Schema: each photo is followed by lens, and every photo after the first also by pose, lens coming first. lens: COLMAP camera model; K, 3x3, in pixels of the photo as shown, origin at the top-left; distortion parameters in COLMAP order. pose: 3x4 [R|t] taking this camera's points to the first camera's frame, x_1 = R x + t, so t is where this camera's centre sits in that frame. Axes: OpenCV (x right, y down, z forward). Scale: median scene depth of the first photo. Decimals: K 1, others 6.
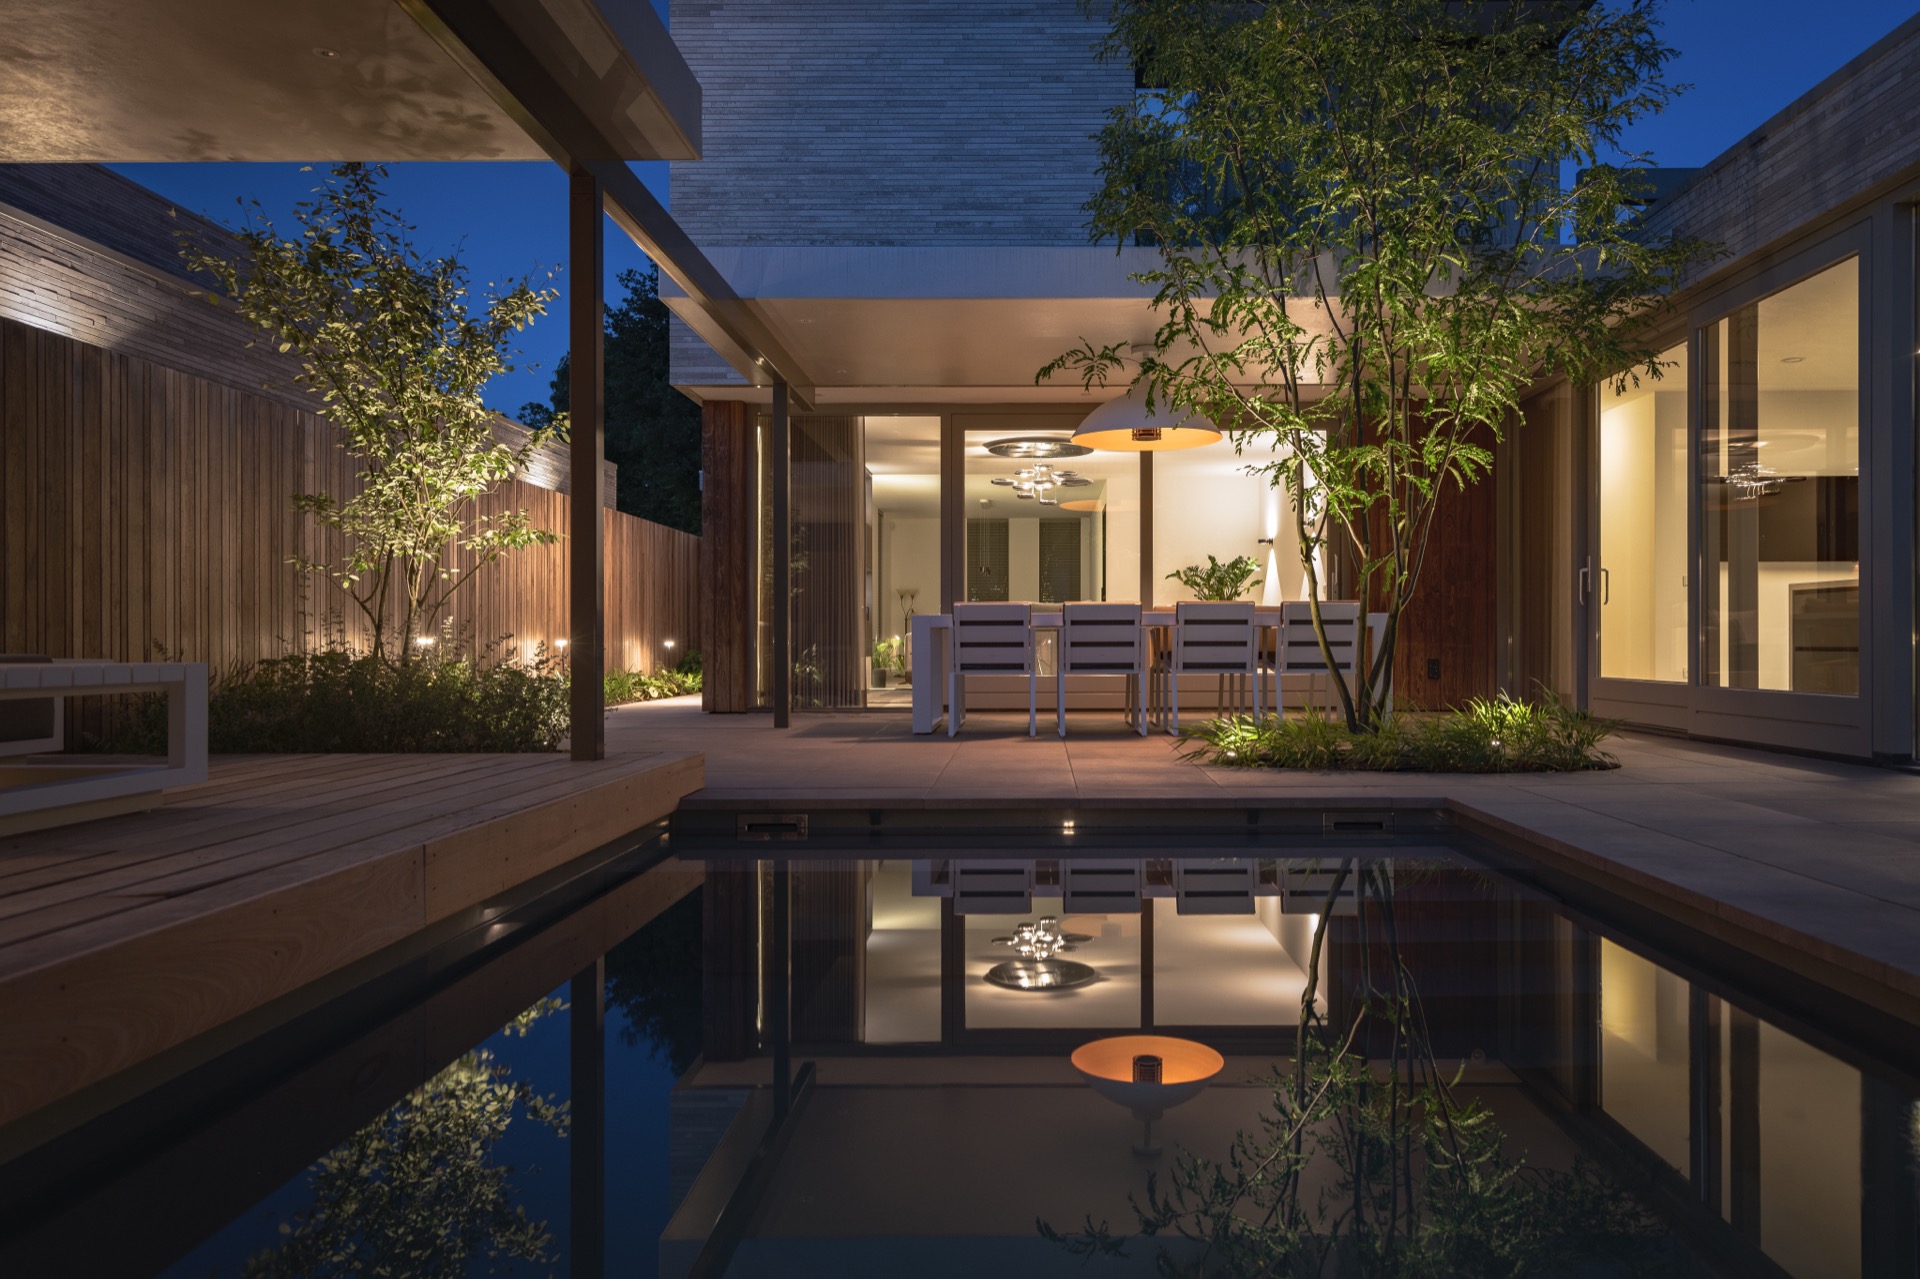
lens RADIAL K [[1291.0, 0, 1014.3], [0, 1291.0, 643.7], [0, 0, 1]] dist [0.002737, -0.000851]
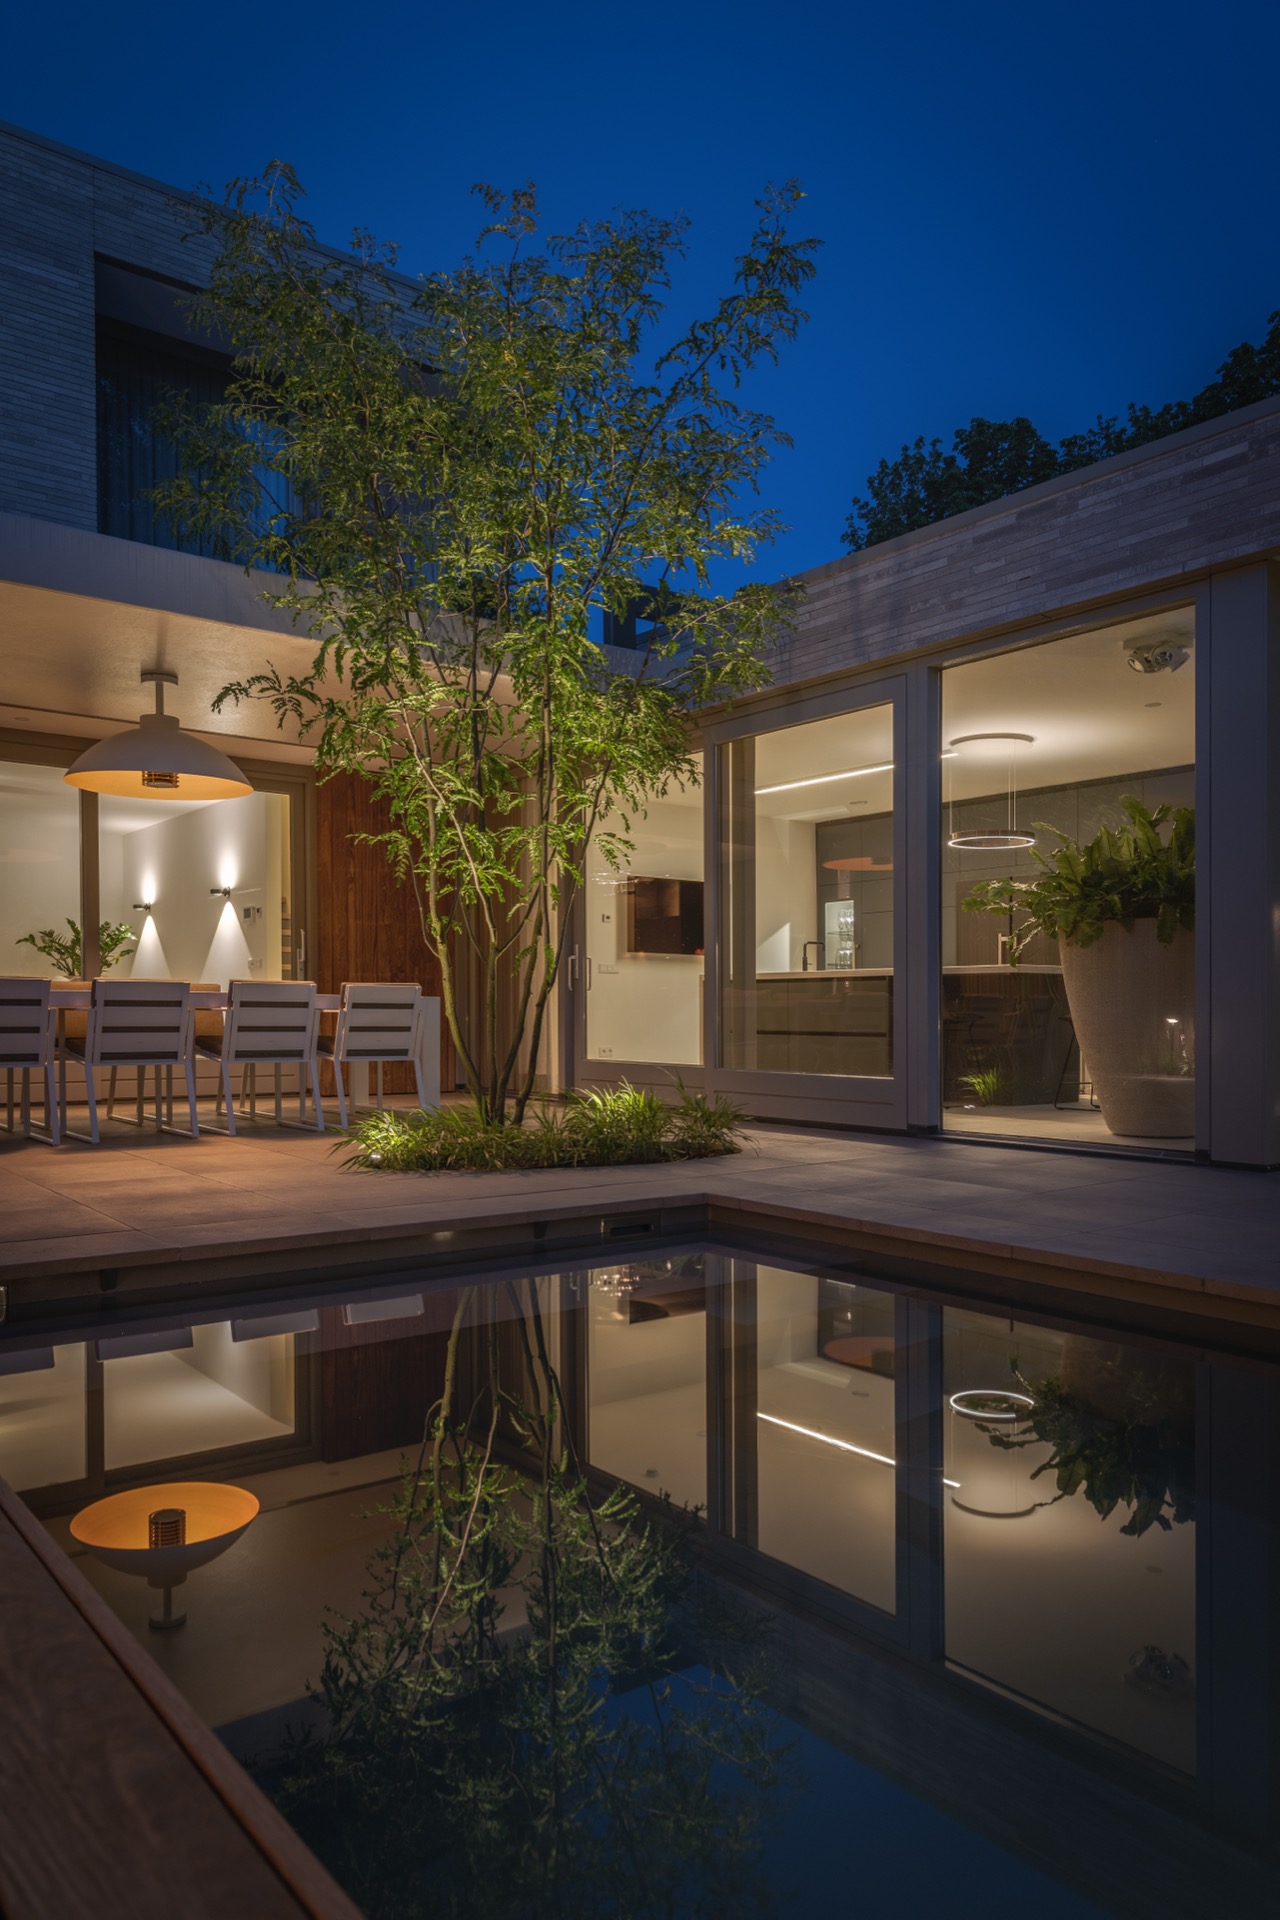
lens RADIAL K [[1310.7, 0, 598.6], [0, 1310.7, 1035.2], [0, 0, 1]] dist [0.003597, 0.000120]
pose [[0.791472, -0.003407, 0.611197, -0.233219], [-0.006884, 0.999871, 0.014488, -0.011190], [-0.611167, -0.015675, 0.791346, 0.169130]]
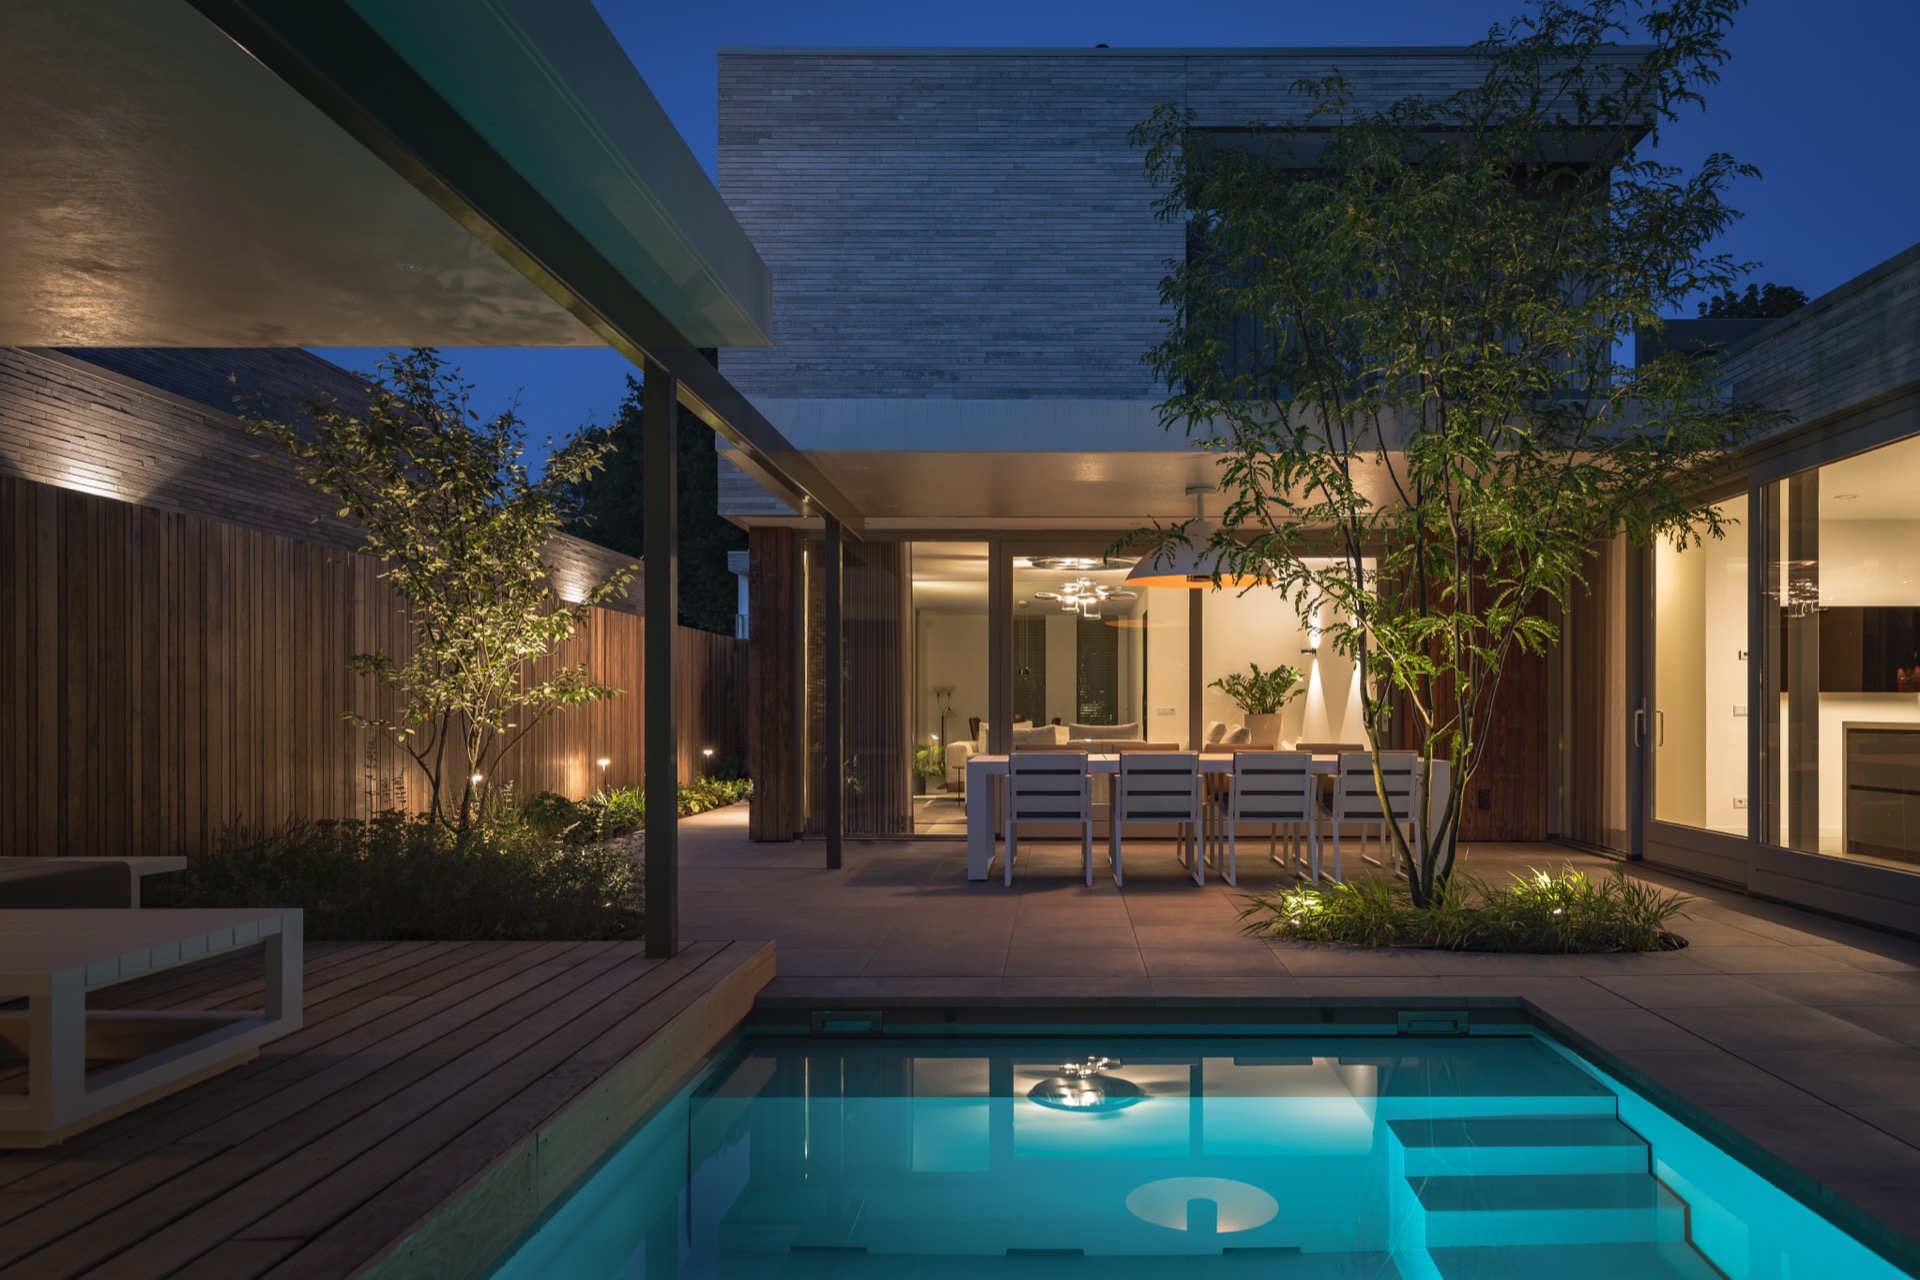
lens RADIAL K [[1301.1, 0, 1044.2], [0, 1301.1, 715.7], [0, 0, 1]] dist [0.000691, 0.000725]
pose [[0.999994, 0.000648, 0.003399, -0.026214], [-0.000659, 0.999995, 0.003180, -0.068409], [-0.003397, -0.003182, 0.999989, -0.004690]]
